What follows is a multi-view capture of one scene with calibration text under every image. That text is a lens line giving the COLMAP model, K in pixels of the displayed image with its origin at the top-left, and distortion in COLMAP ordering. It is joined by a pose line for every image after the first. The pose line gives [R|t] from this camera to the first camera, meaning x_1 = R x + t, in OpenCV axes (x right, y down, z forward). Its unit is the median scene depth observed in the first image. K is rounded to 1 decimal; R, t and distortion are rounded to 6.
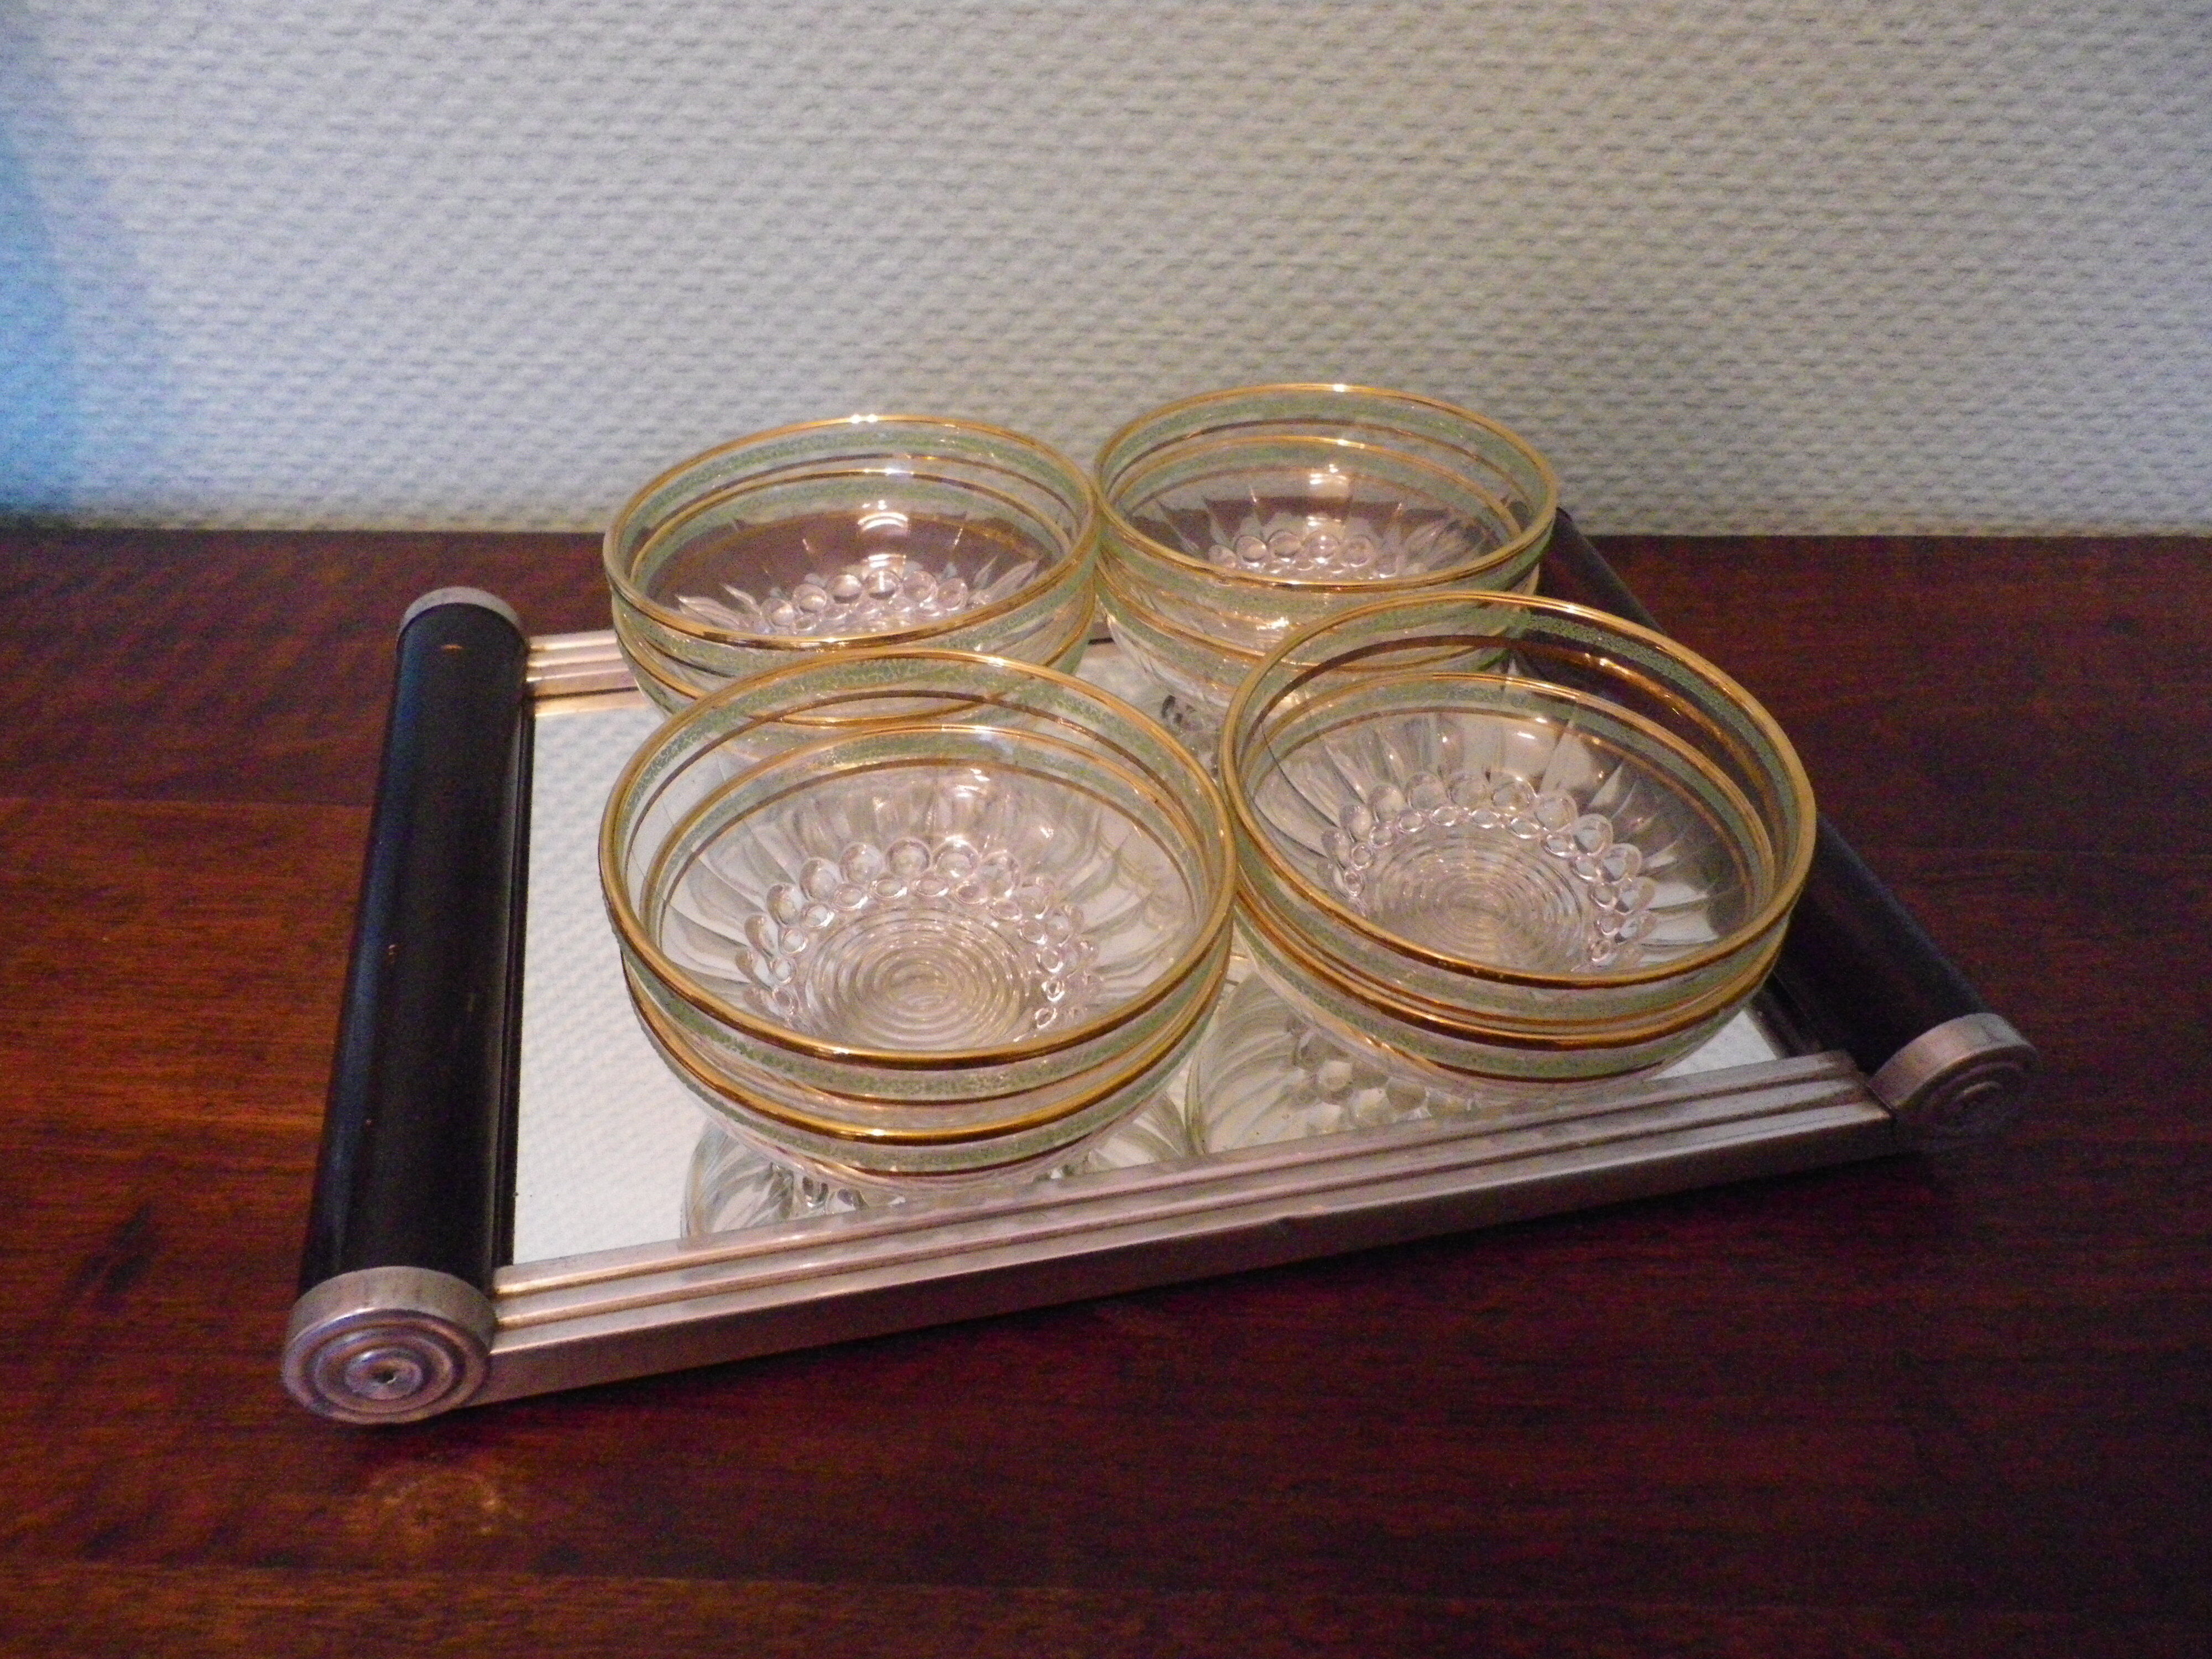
lens RADIAL K [[1814.9, 0, 1111.3], [0, 1814.9, 829.6], [0, 0, 1]] dist [-0.010686, 0.000300]
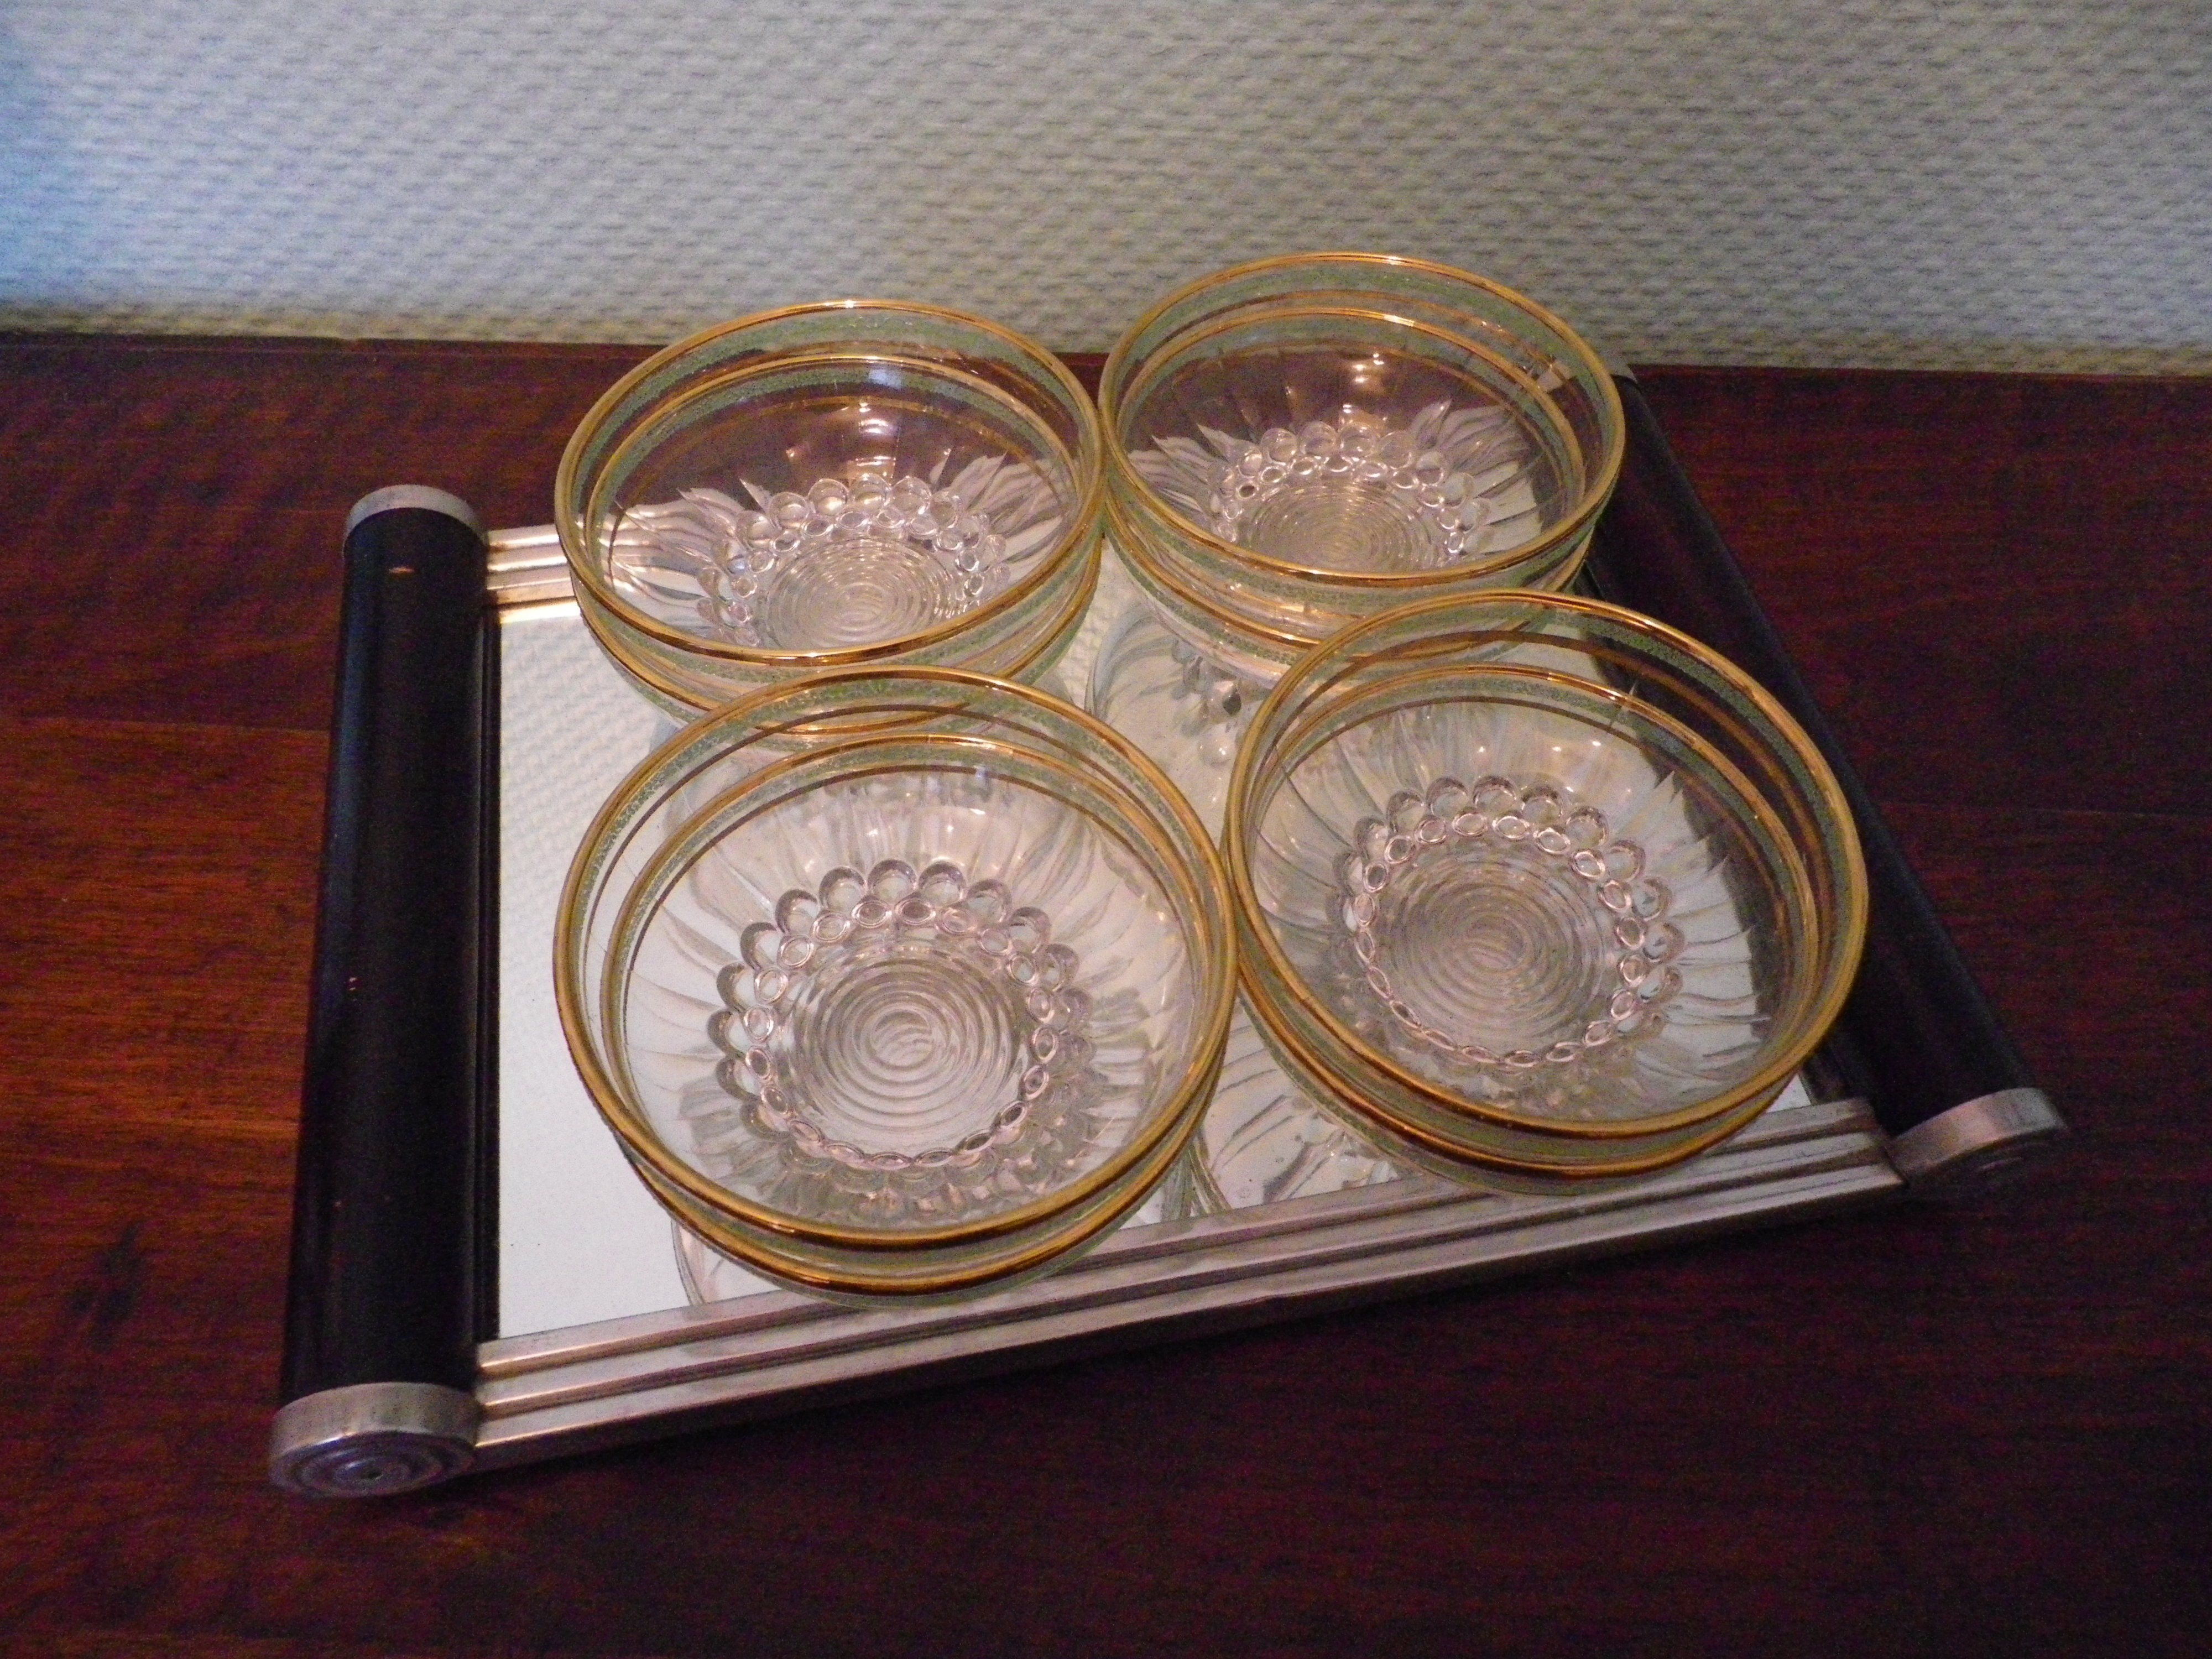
lens RADIAL K [[1792.3, 0, 1106.0], [0, 1792.3, 829.5], [0, 0, 1]] dist [-0.007240, 0.000174]
pose [[0.999525, 0.026632, -0.015534, 0.008785], [-0.021441, 0.962469, 0.270542, -0.184587], [0.022156, -0.270080, 0.962583, 0.080131]]
